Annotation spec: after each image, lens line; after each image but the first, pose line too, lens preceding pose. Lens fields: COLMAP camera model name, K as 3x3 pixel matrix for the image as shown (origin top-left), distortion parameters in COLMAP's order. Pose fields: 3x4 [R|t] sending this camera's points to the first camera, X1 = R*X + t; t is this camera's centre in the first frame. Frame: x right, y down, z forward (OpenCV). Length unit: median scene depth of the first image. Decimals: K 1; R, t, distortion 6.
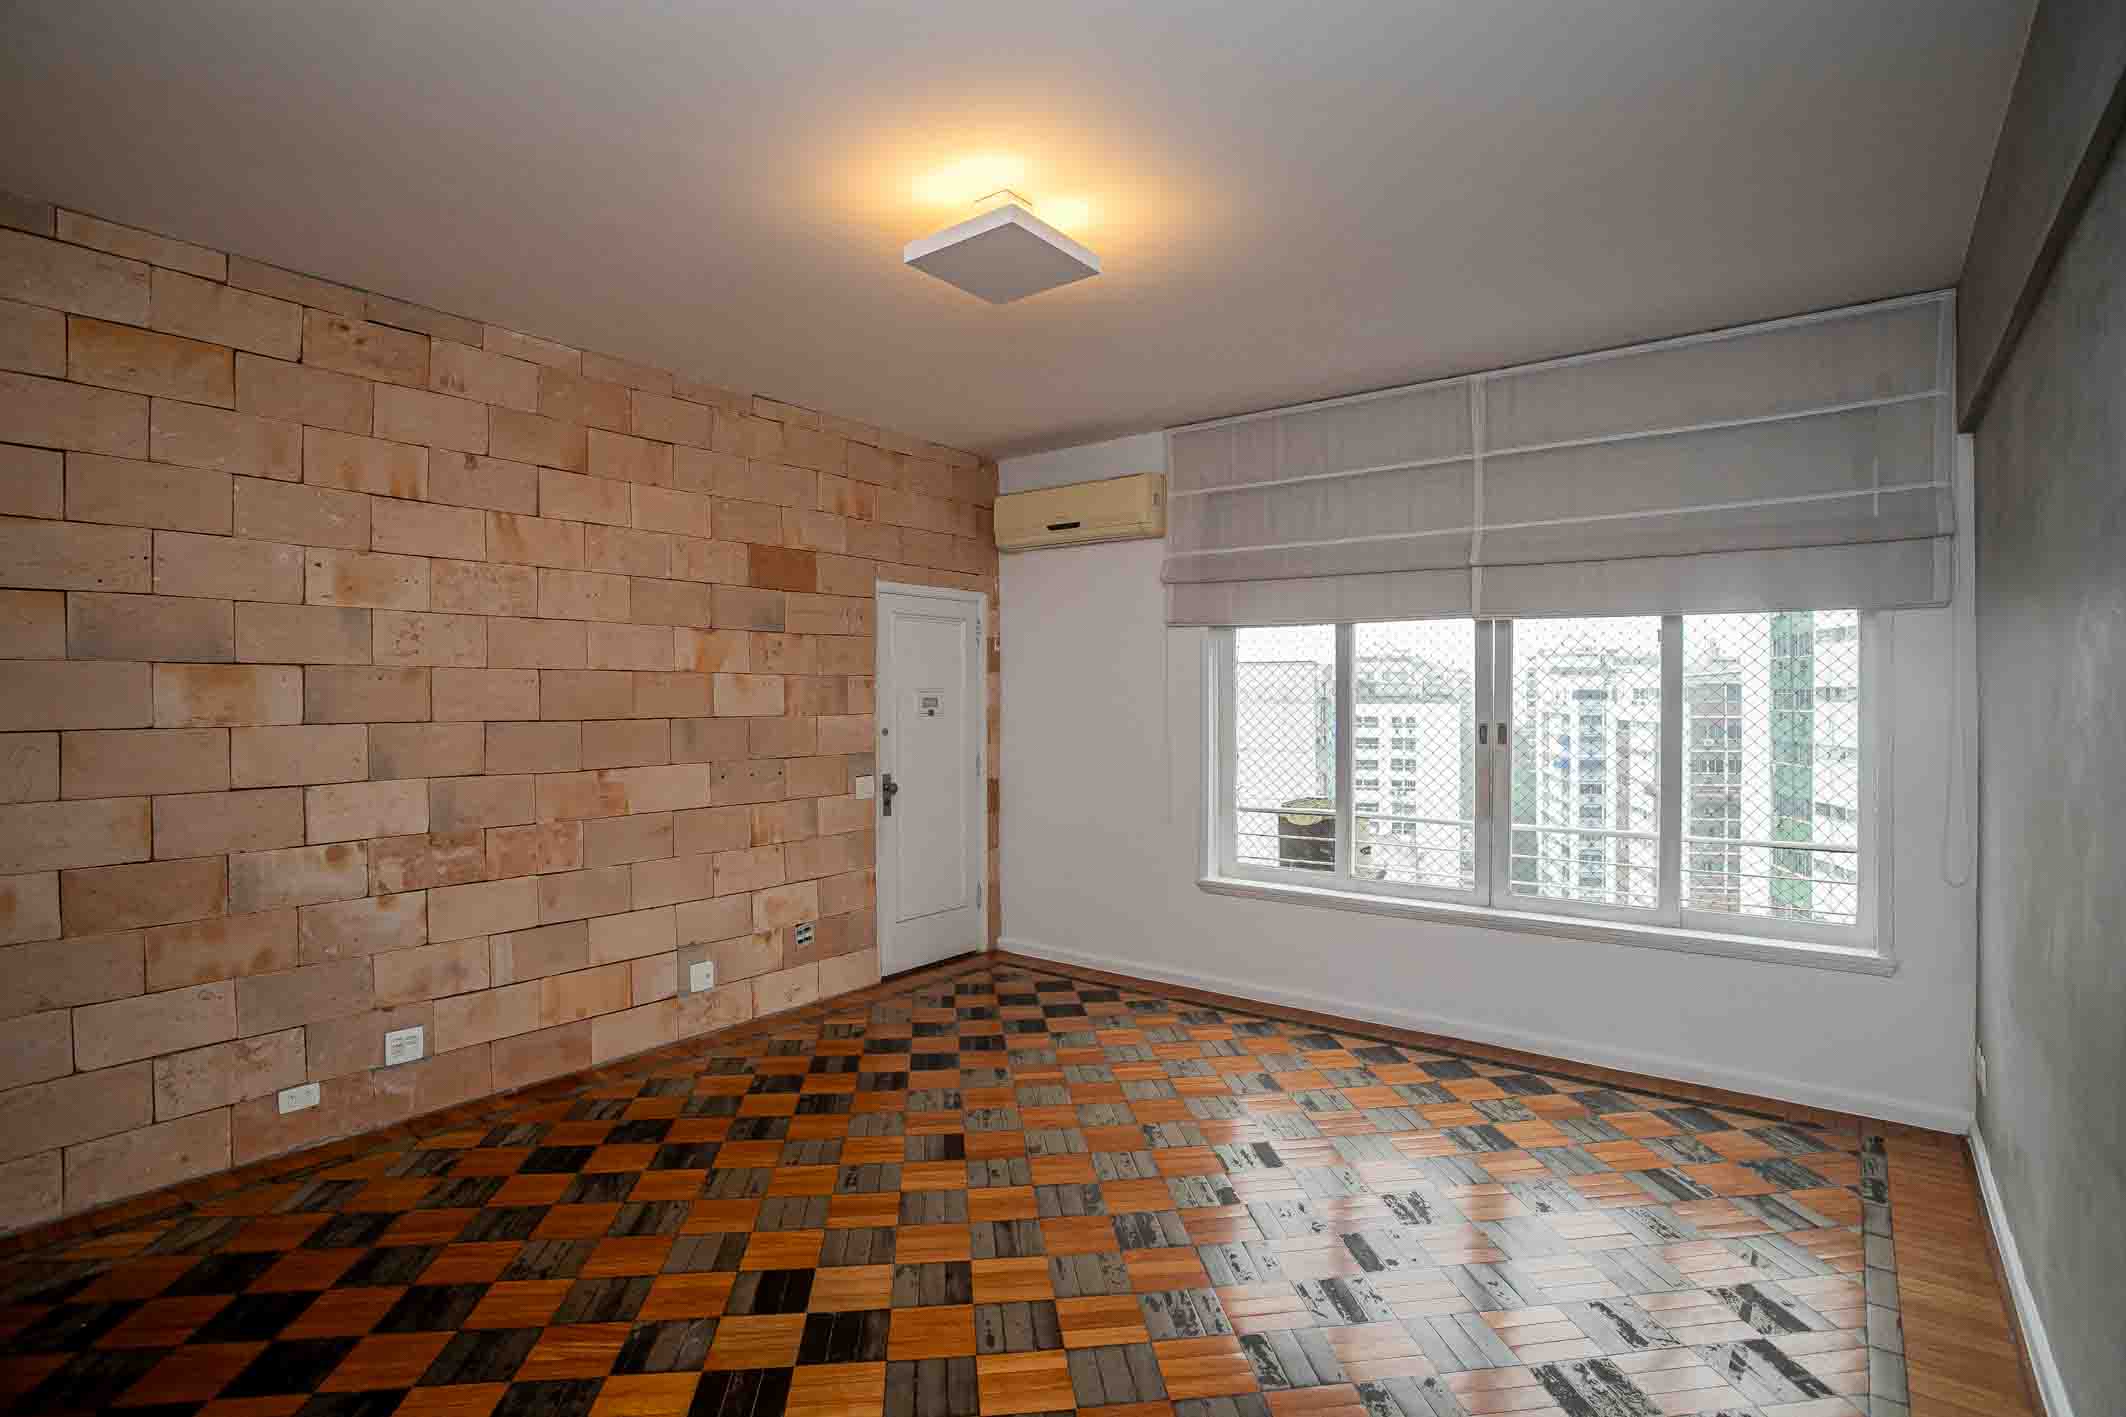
lens RADIAL K [[1031.1, 0, 1065.2], [0, 1031.1, 696.2], [0, 0, 1]] dist [-0.085148, 0.036297]
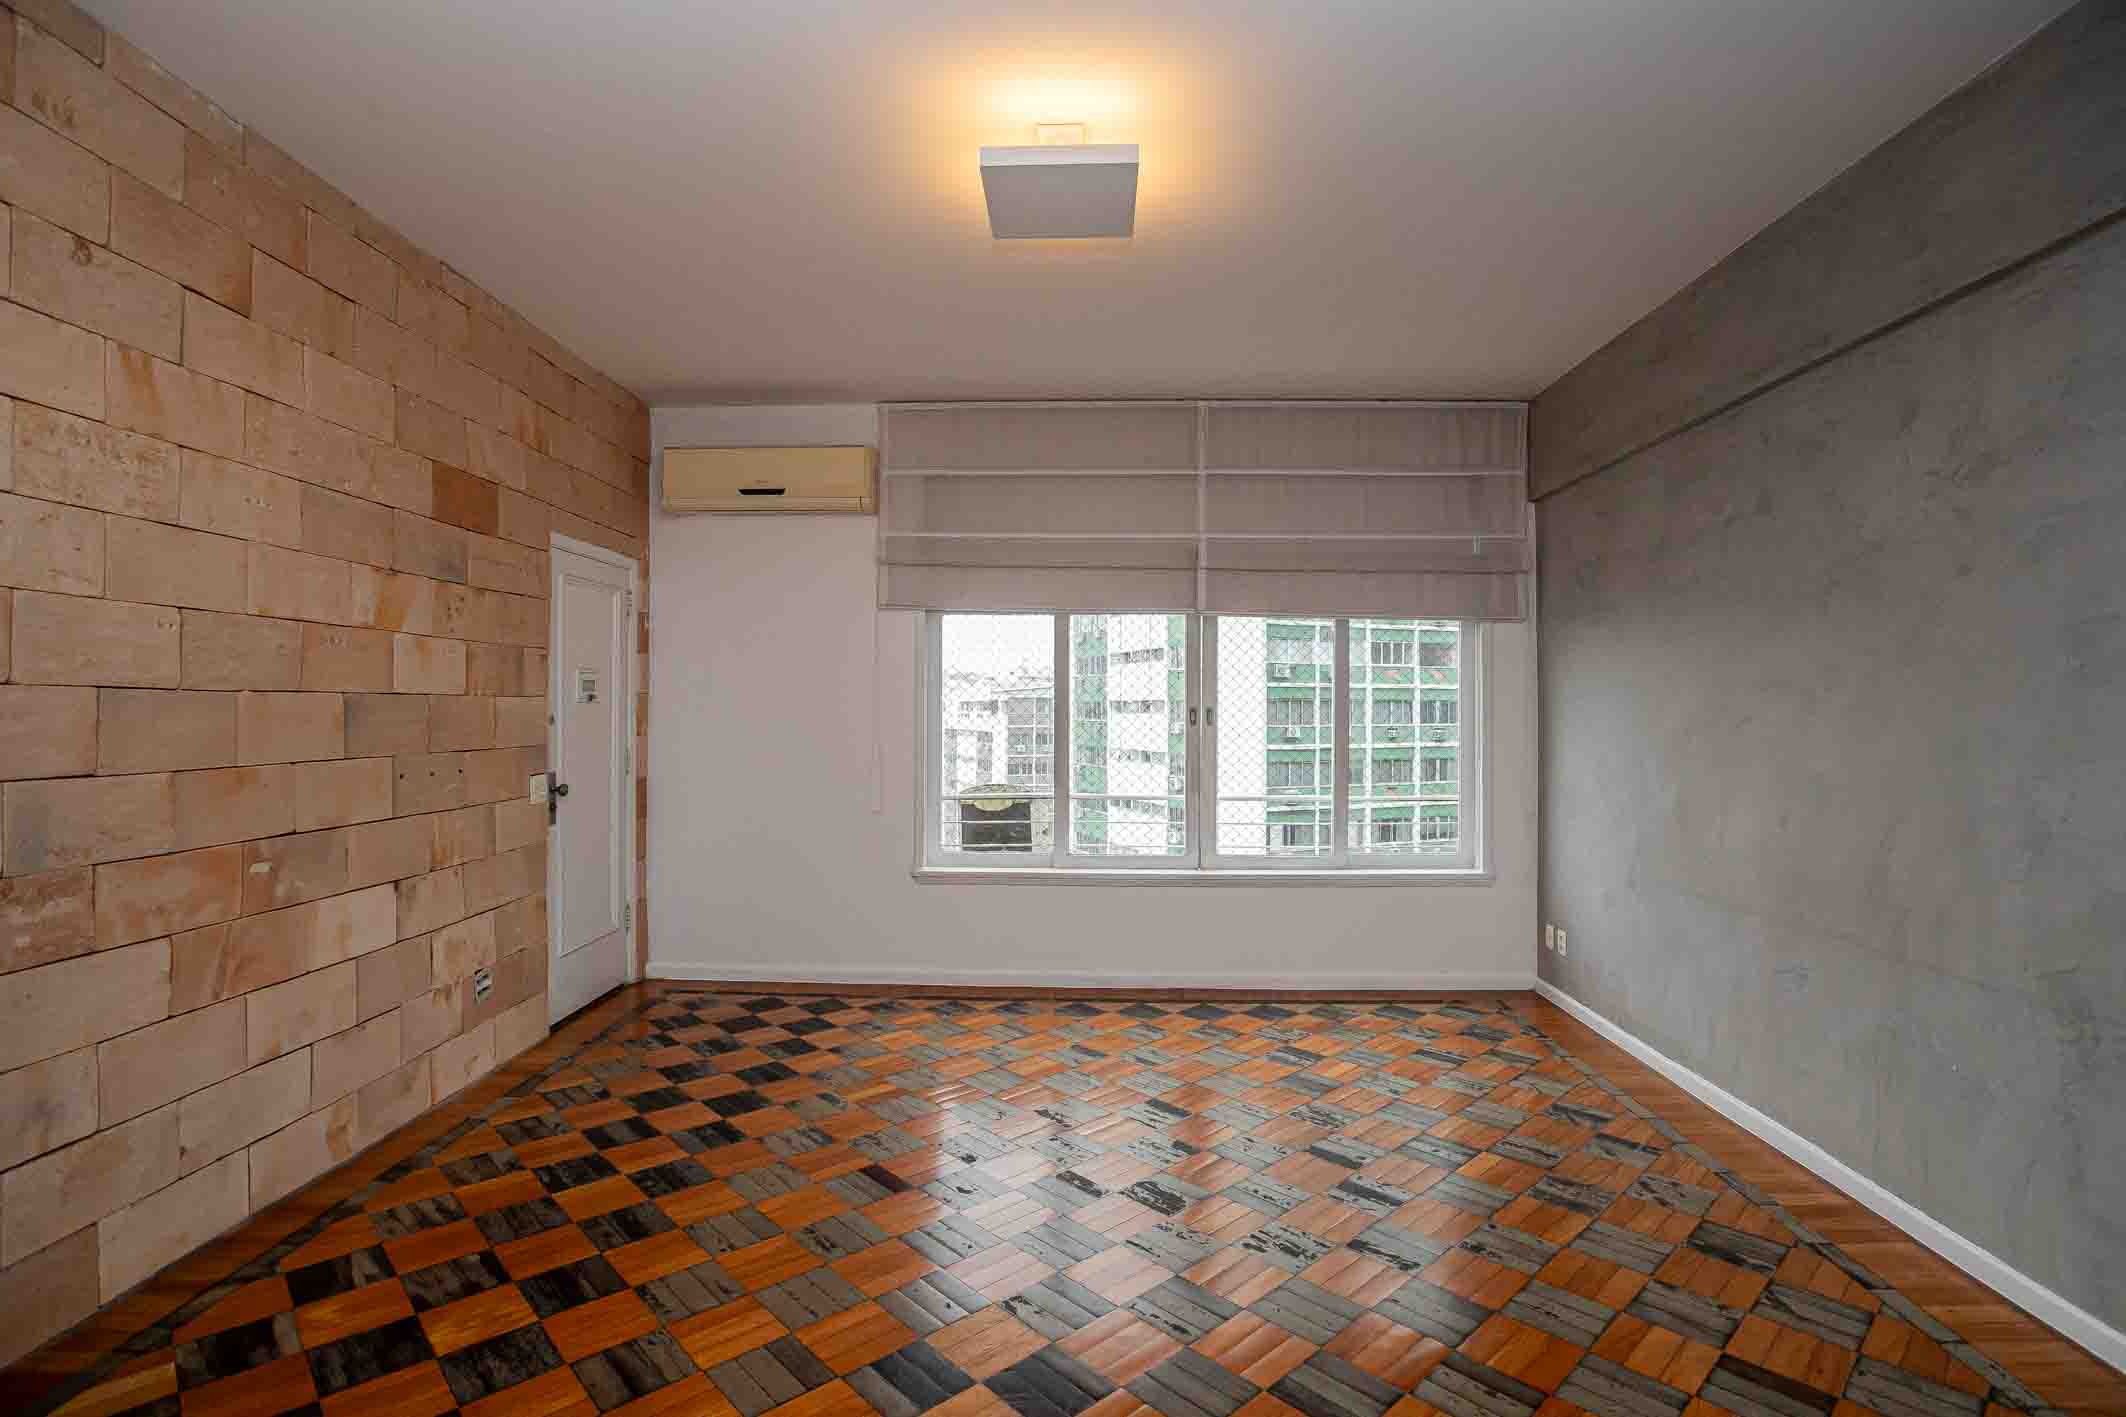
lens RADIAL K [[1031.1, 0, 1065.2], [0, 1031.1, 696.2], [0, 0, 1]] dist [-0.085148, 0.036297]
pose [[0.807460, 0.011509, 0.589810, -0.362855], [-0.004555, 0.999902, -0.013276, 0.028592], [-0.589905, 0.008033, 0.807433, 0.146358]]
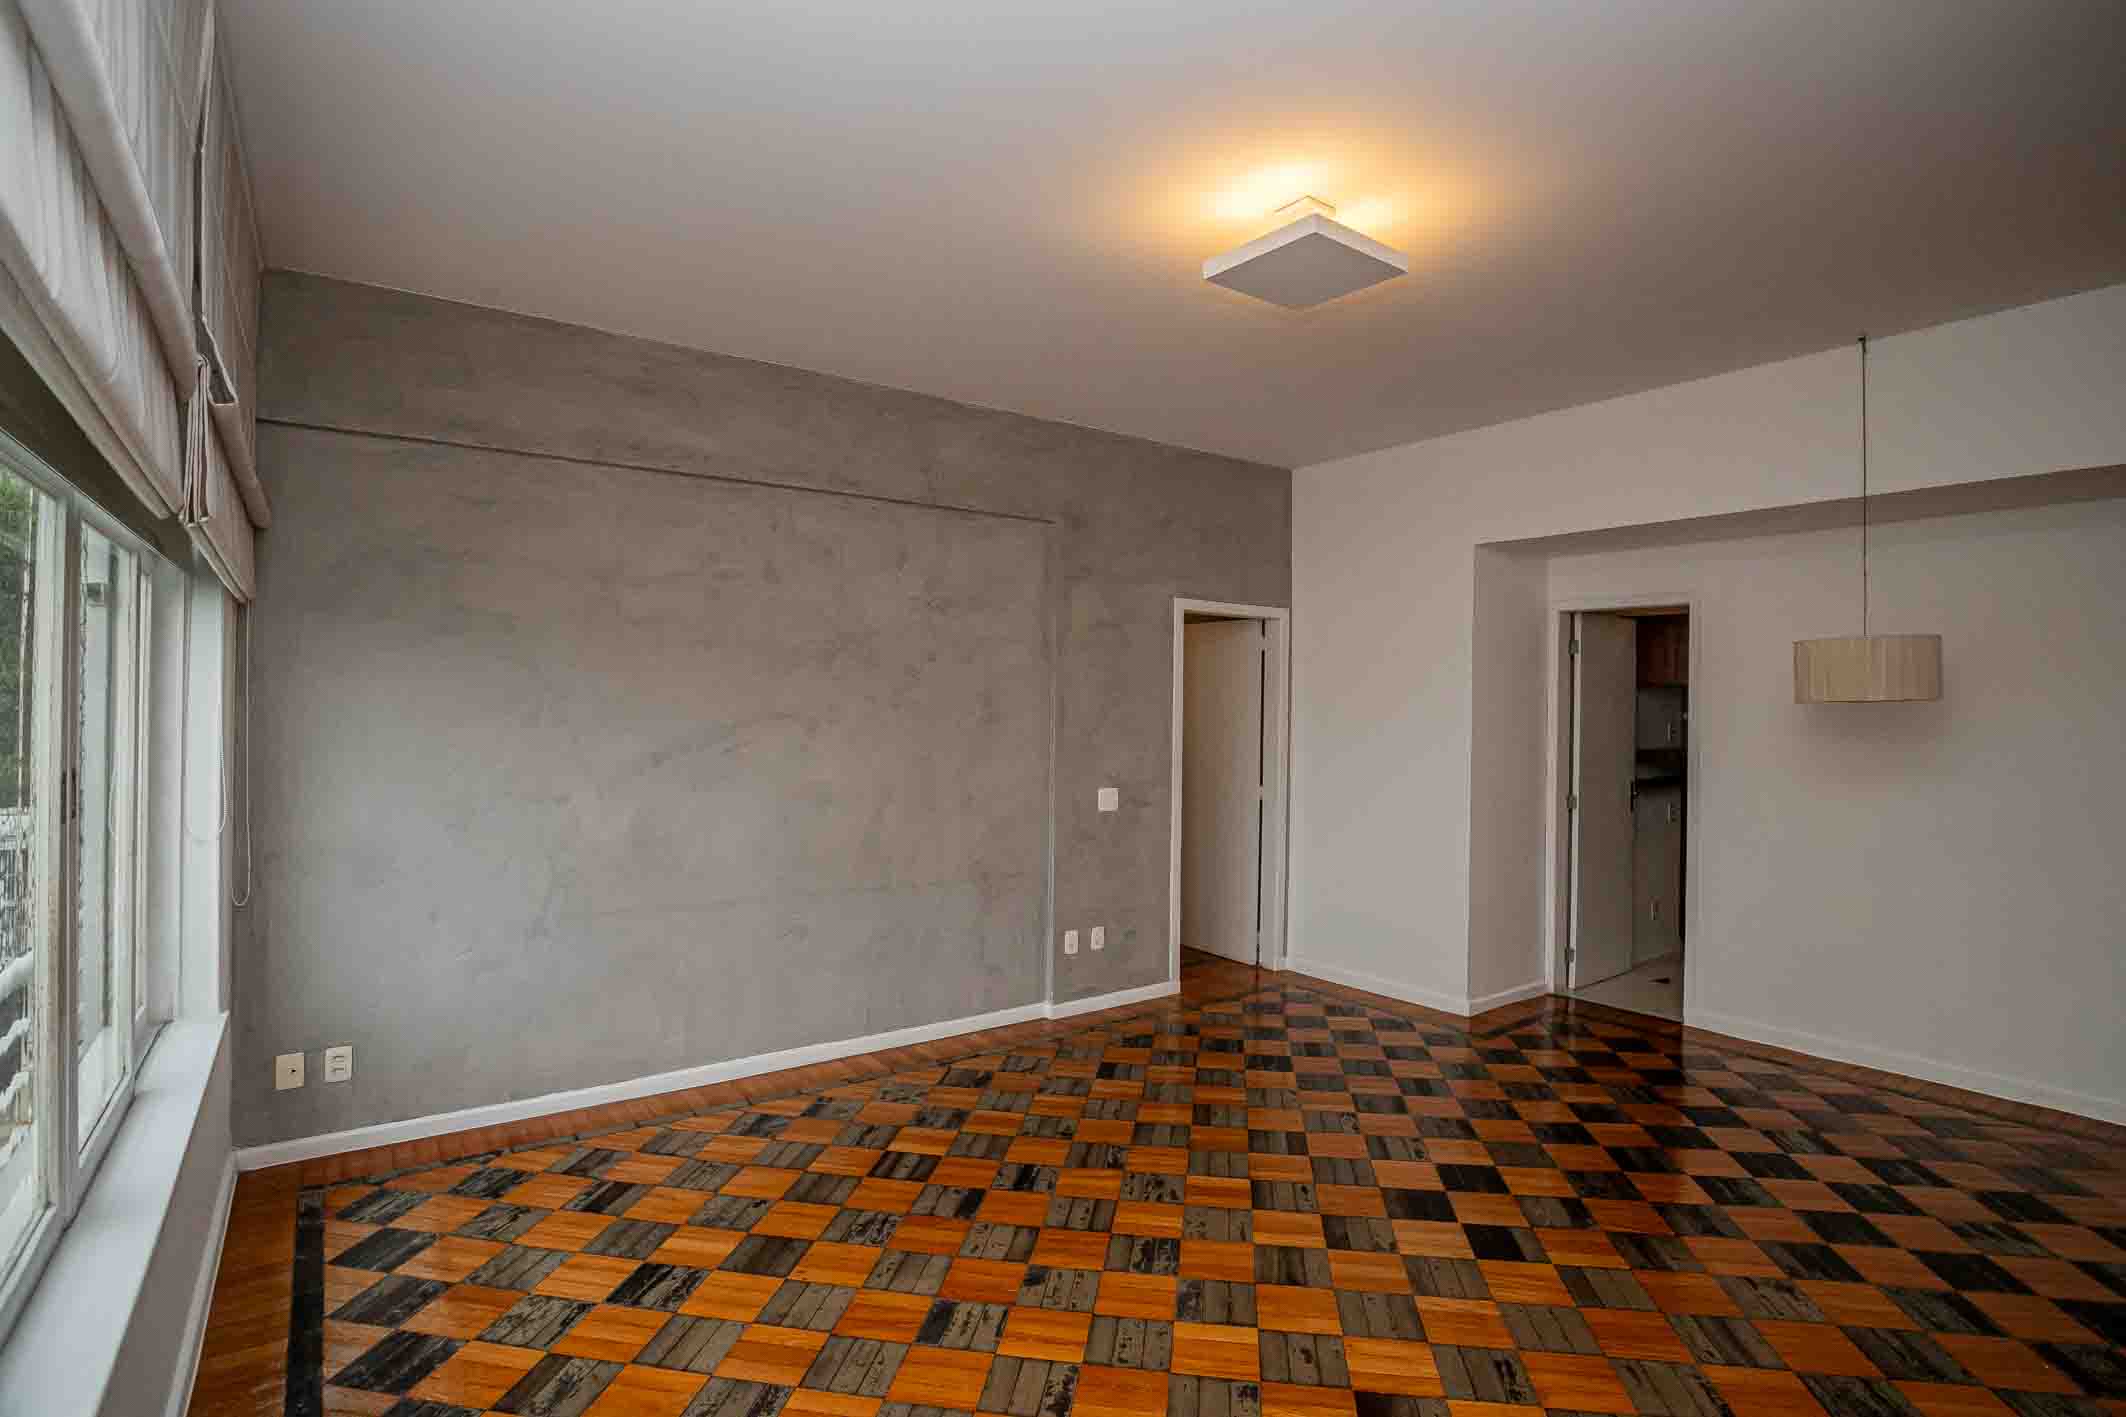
lens RADIAL K [[1031.1, 0, 1065.2], [0, 1031.1, 696.2], [0, 0, 1]] dist [-0.085148, 0.036297]
pose [[-0.963441, -0.006334, 0.267847, -0.061761], [-0.009608, 0.999894, -0.010913, -0.001589], [-0.267750, -0.013087, -0.963400, 1.196604]]
